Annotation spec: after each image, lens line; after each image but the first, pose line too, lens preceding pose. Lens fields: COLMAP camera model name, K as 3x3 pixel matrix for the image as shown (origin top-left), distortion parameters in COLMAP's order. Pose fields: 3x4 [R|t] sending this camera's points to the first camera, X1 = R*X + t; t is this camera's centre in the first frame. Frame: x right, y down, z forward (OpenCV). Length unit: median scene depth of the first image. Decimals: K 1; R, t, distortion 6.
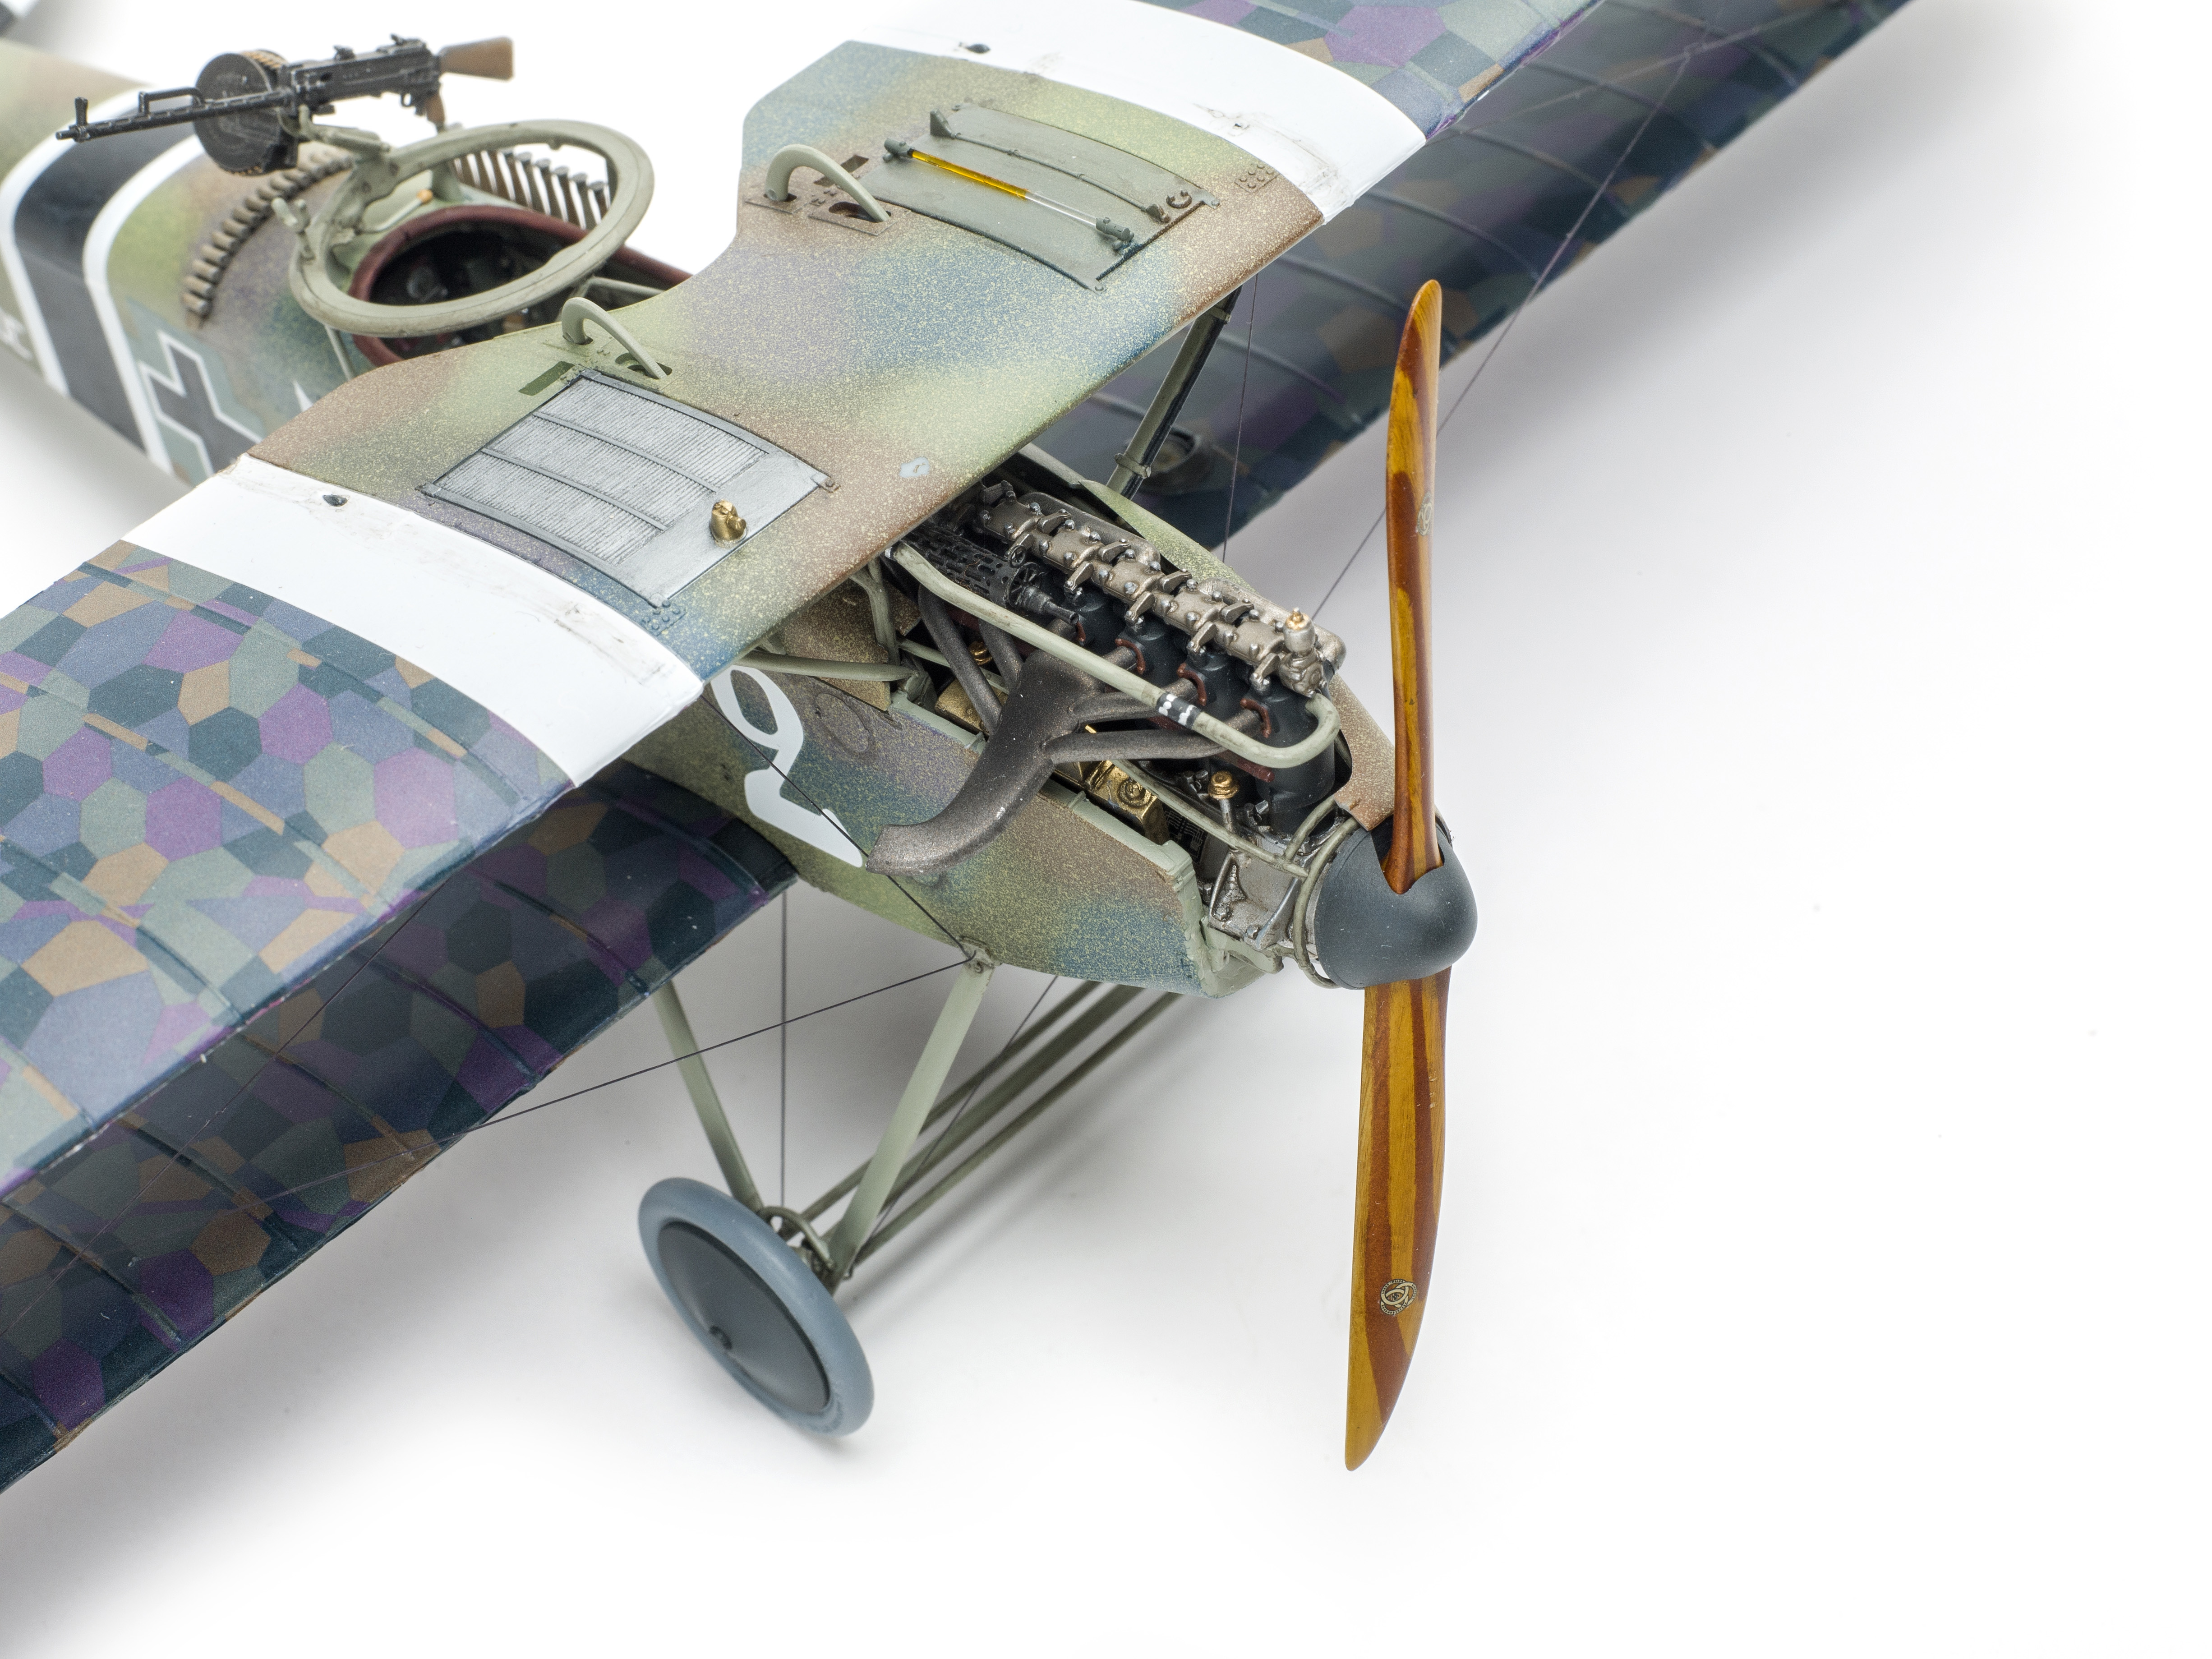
lens RADIAL K [[5039.8, 0, 1107.8], [0, 5039.8, 826.3], [0, 0, 1]] dist [-0.112734, 0.000000]
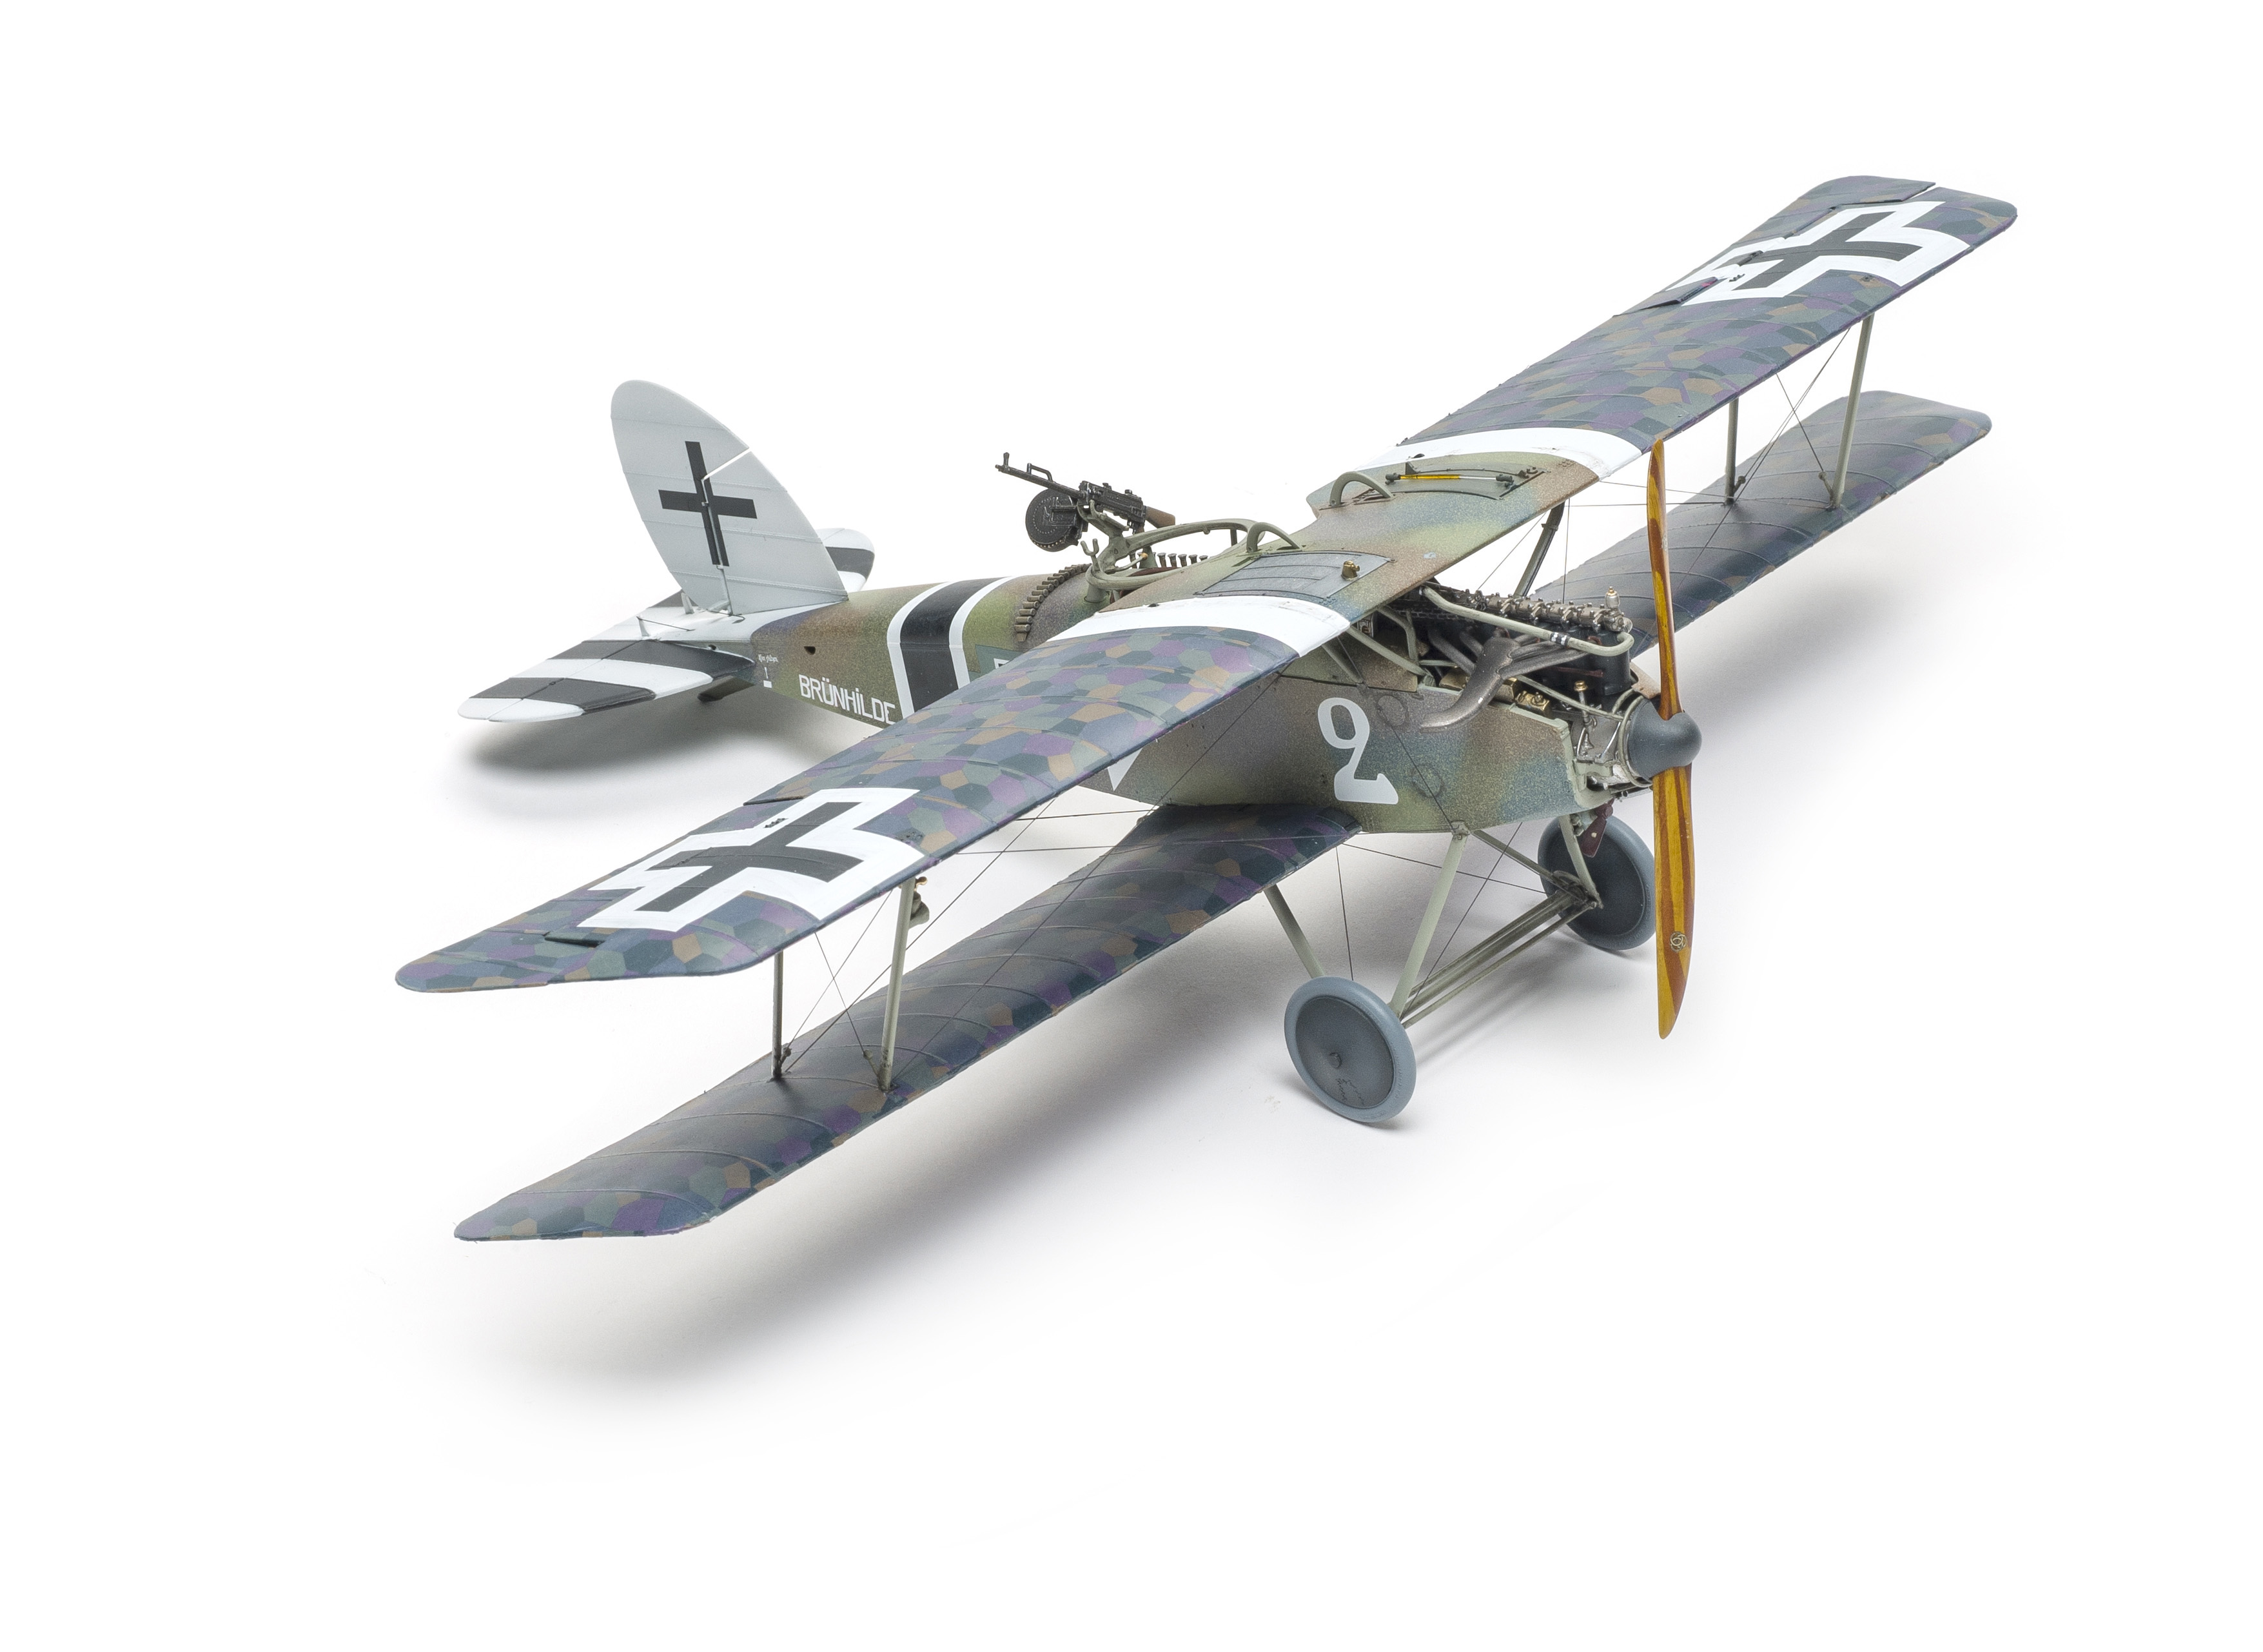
lens RADIAL K [[5836.9, 0, 1130.2], [0, 5836.9, 826.0], [0, 0, 1]] dist [-0.170916, 0.000000]
pose [[0.998343, -0.049119, 0.029973, -0.242139], [0.056593, 0.932359, -0.357078, 0.907731], [-0.010407, 0.358183, 0.933594, -1.286169]]
